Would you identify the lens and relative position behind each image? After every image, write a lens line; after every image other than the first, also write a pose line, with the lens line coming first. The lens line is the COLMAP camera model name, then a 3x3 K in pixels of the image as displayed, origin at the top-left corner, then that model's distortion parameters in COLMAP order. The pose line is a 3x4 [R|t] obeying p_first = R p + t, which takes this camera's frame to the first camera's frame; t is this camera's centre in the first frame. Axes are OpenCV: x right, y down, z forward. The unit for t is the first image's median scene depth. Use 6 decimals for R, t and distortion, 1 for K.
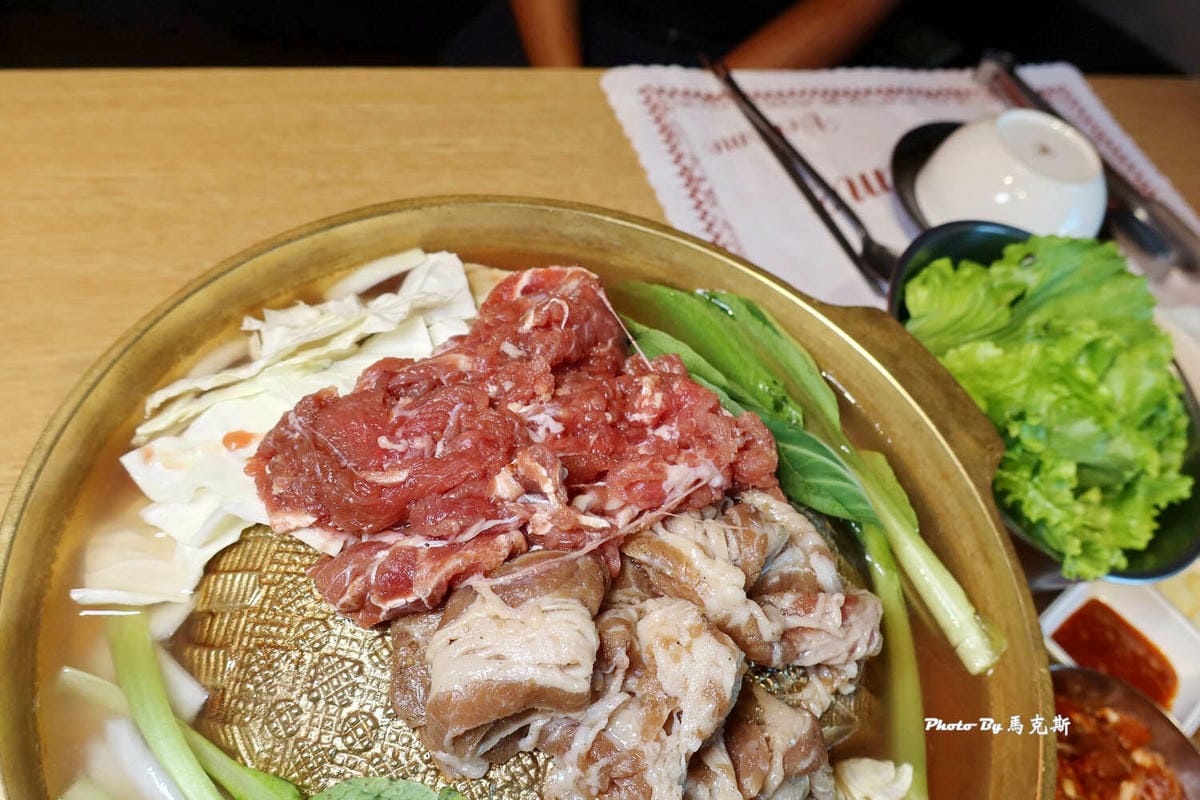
lens RADIAL K [[1012.5, 0, 605.1], [0, 1012.5, 396.9], [0, 0, 1]] dist [-0.039675, 0.022566]
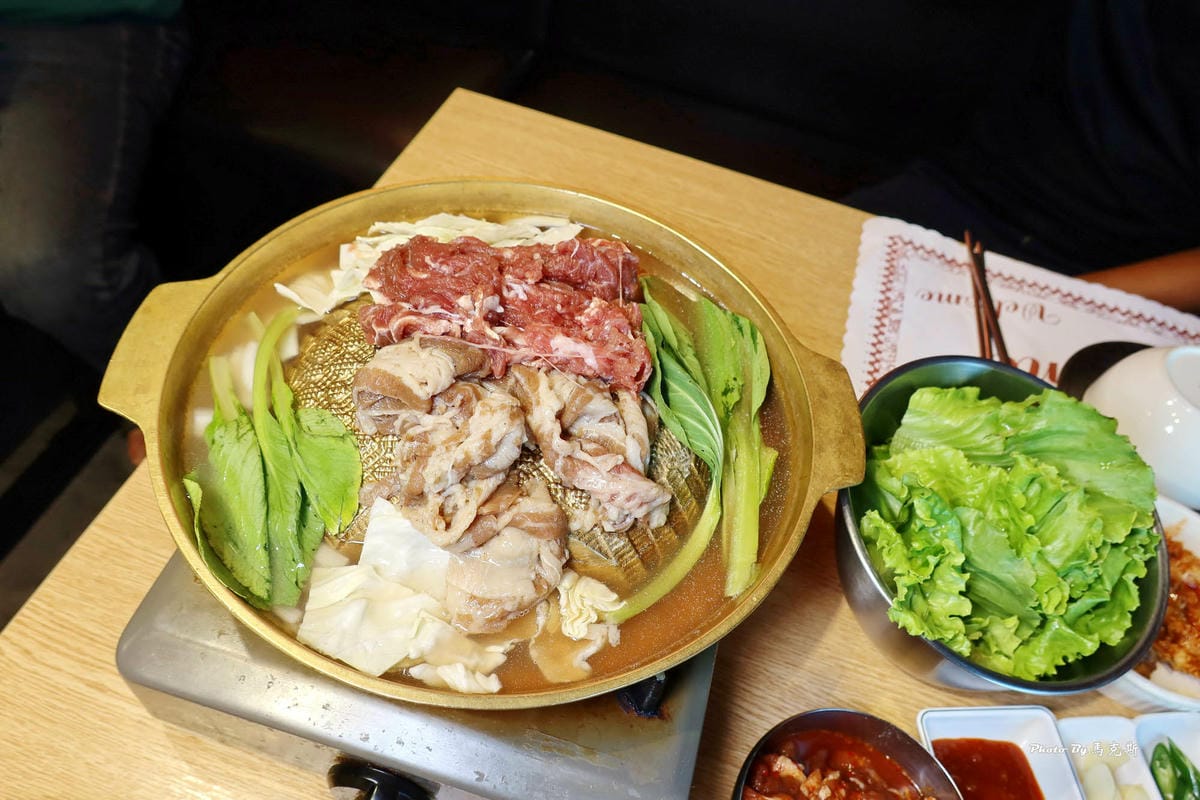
lens RADIAL K [[961.0, 0, 600.1], [0, 961.0, 405.9], [0, 0, 1]] dist [-0.030963, -0.004907]
pose [[0.802578, 0.362211, -0.473994, 0.696193], [-0.435043, 0.899042, -0.049605, 0.173481], [0.408173, 0.246020, 0.879129, -0.223436]]
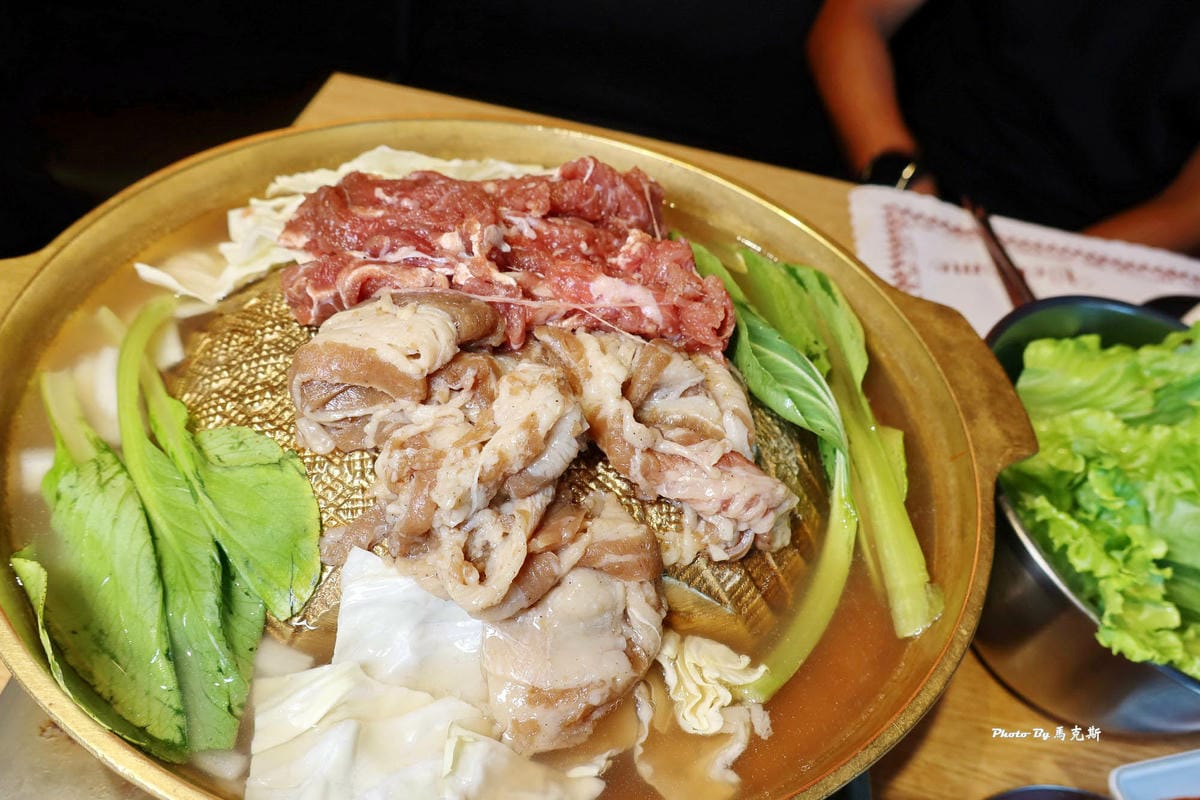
lens RADIAL K [[1012.5, 0, 601.9], [0, 1012.5, 401.8], [0, 0, 1]] dist [-0.039675, 0.022566]
pose [[0.895443, 0.229924, -0.381203, 0.395316], [-0.319460, 0.928247, -0.190533, 0.314127], [0.310042, 0.292391, 0.904644, 0.064861]]
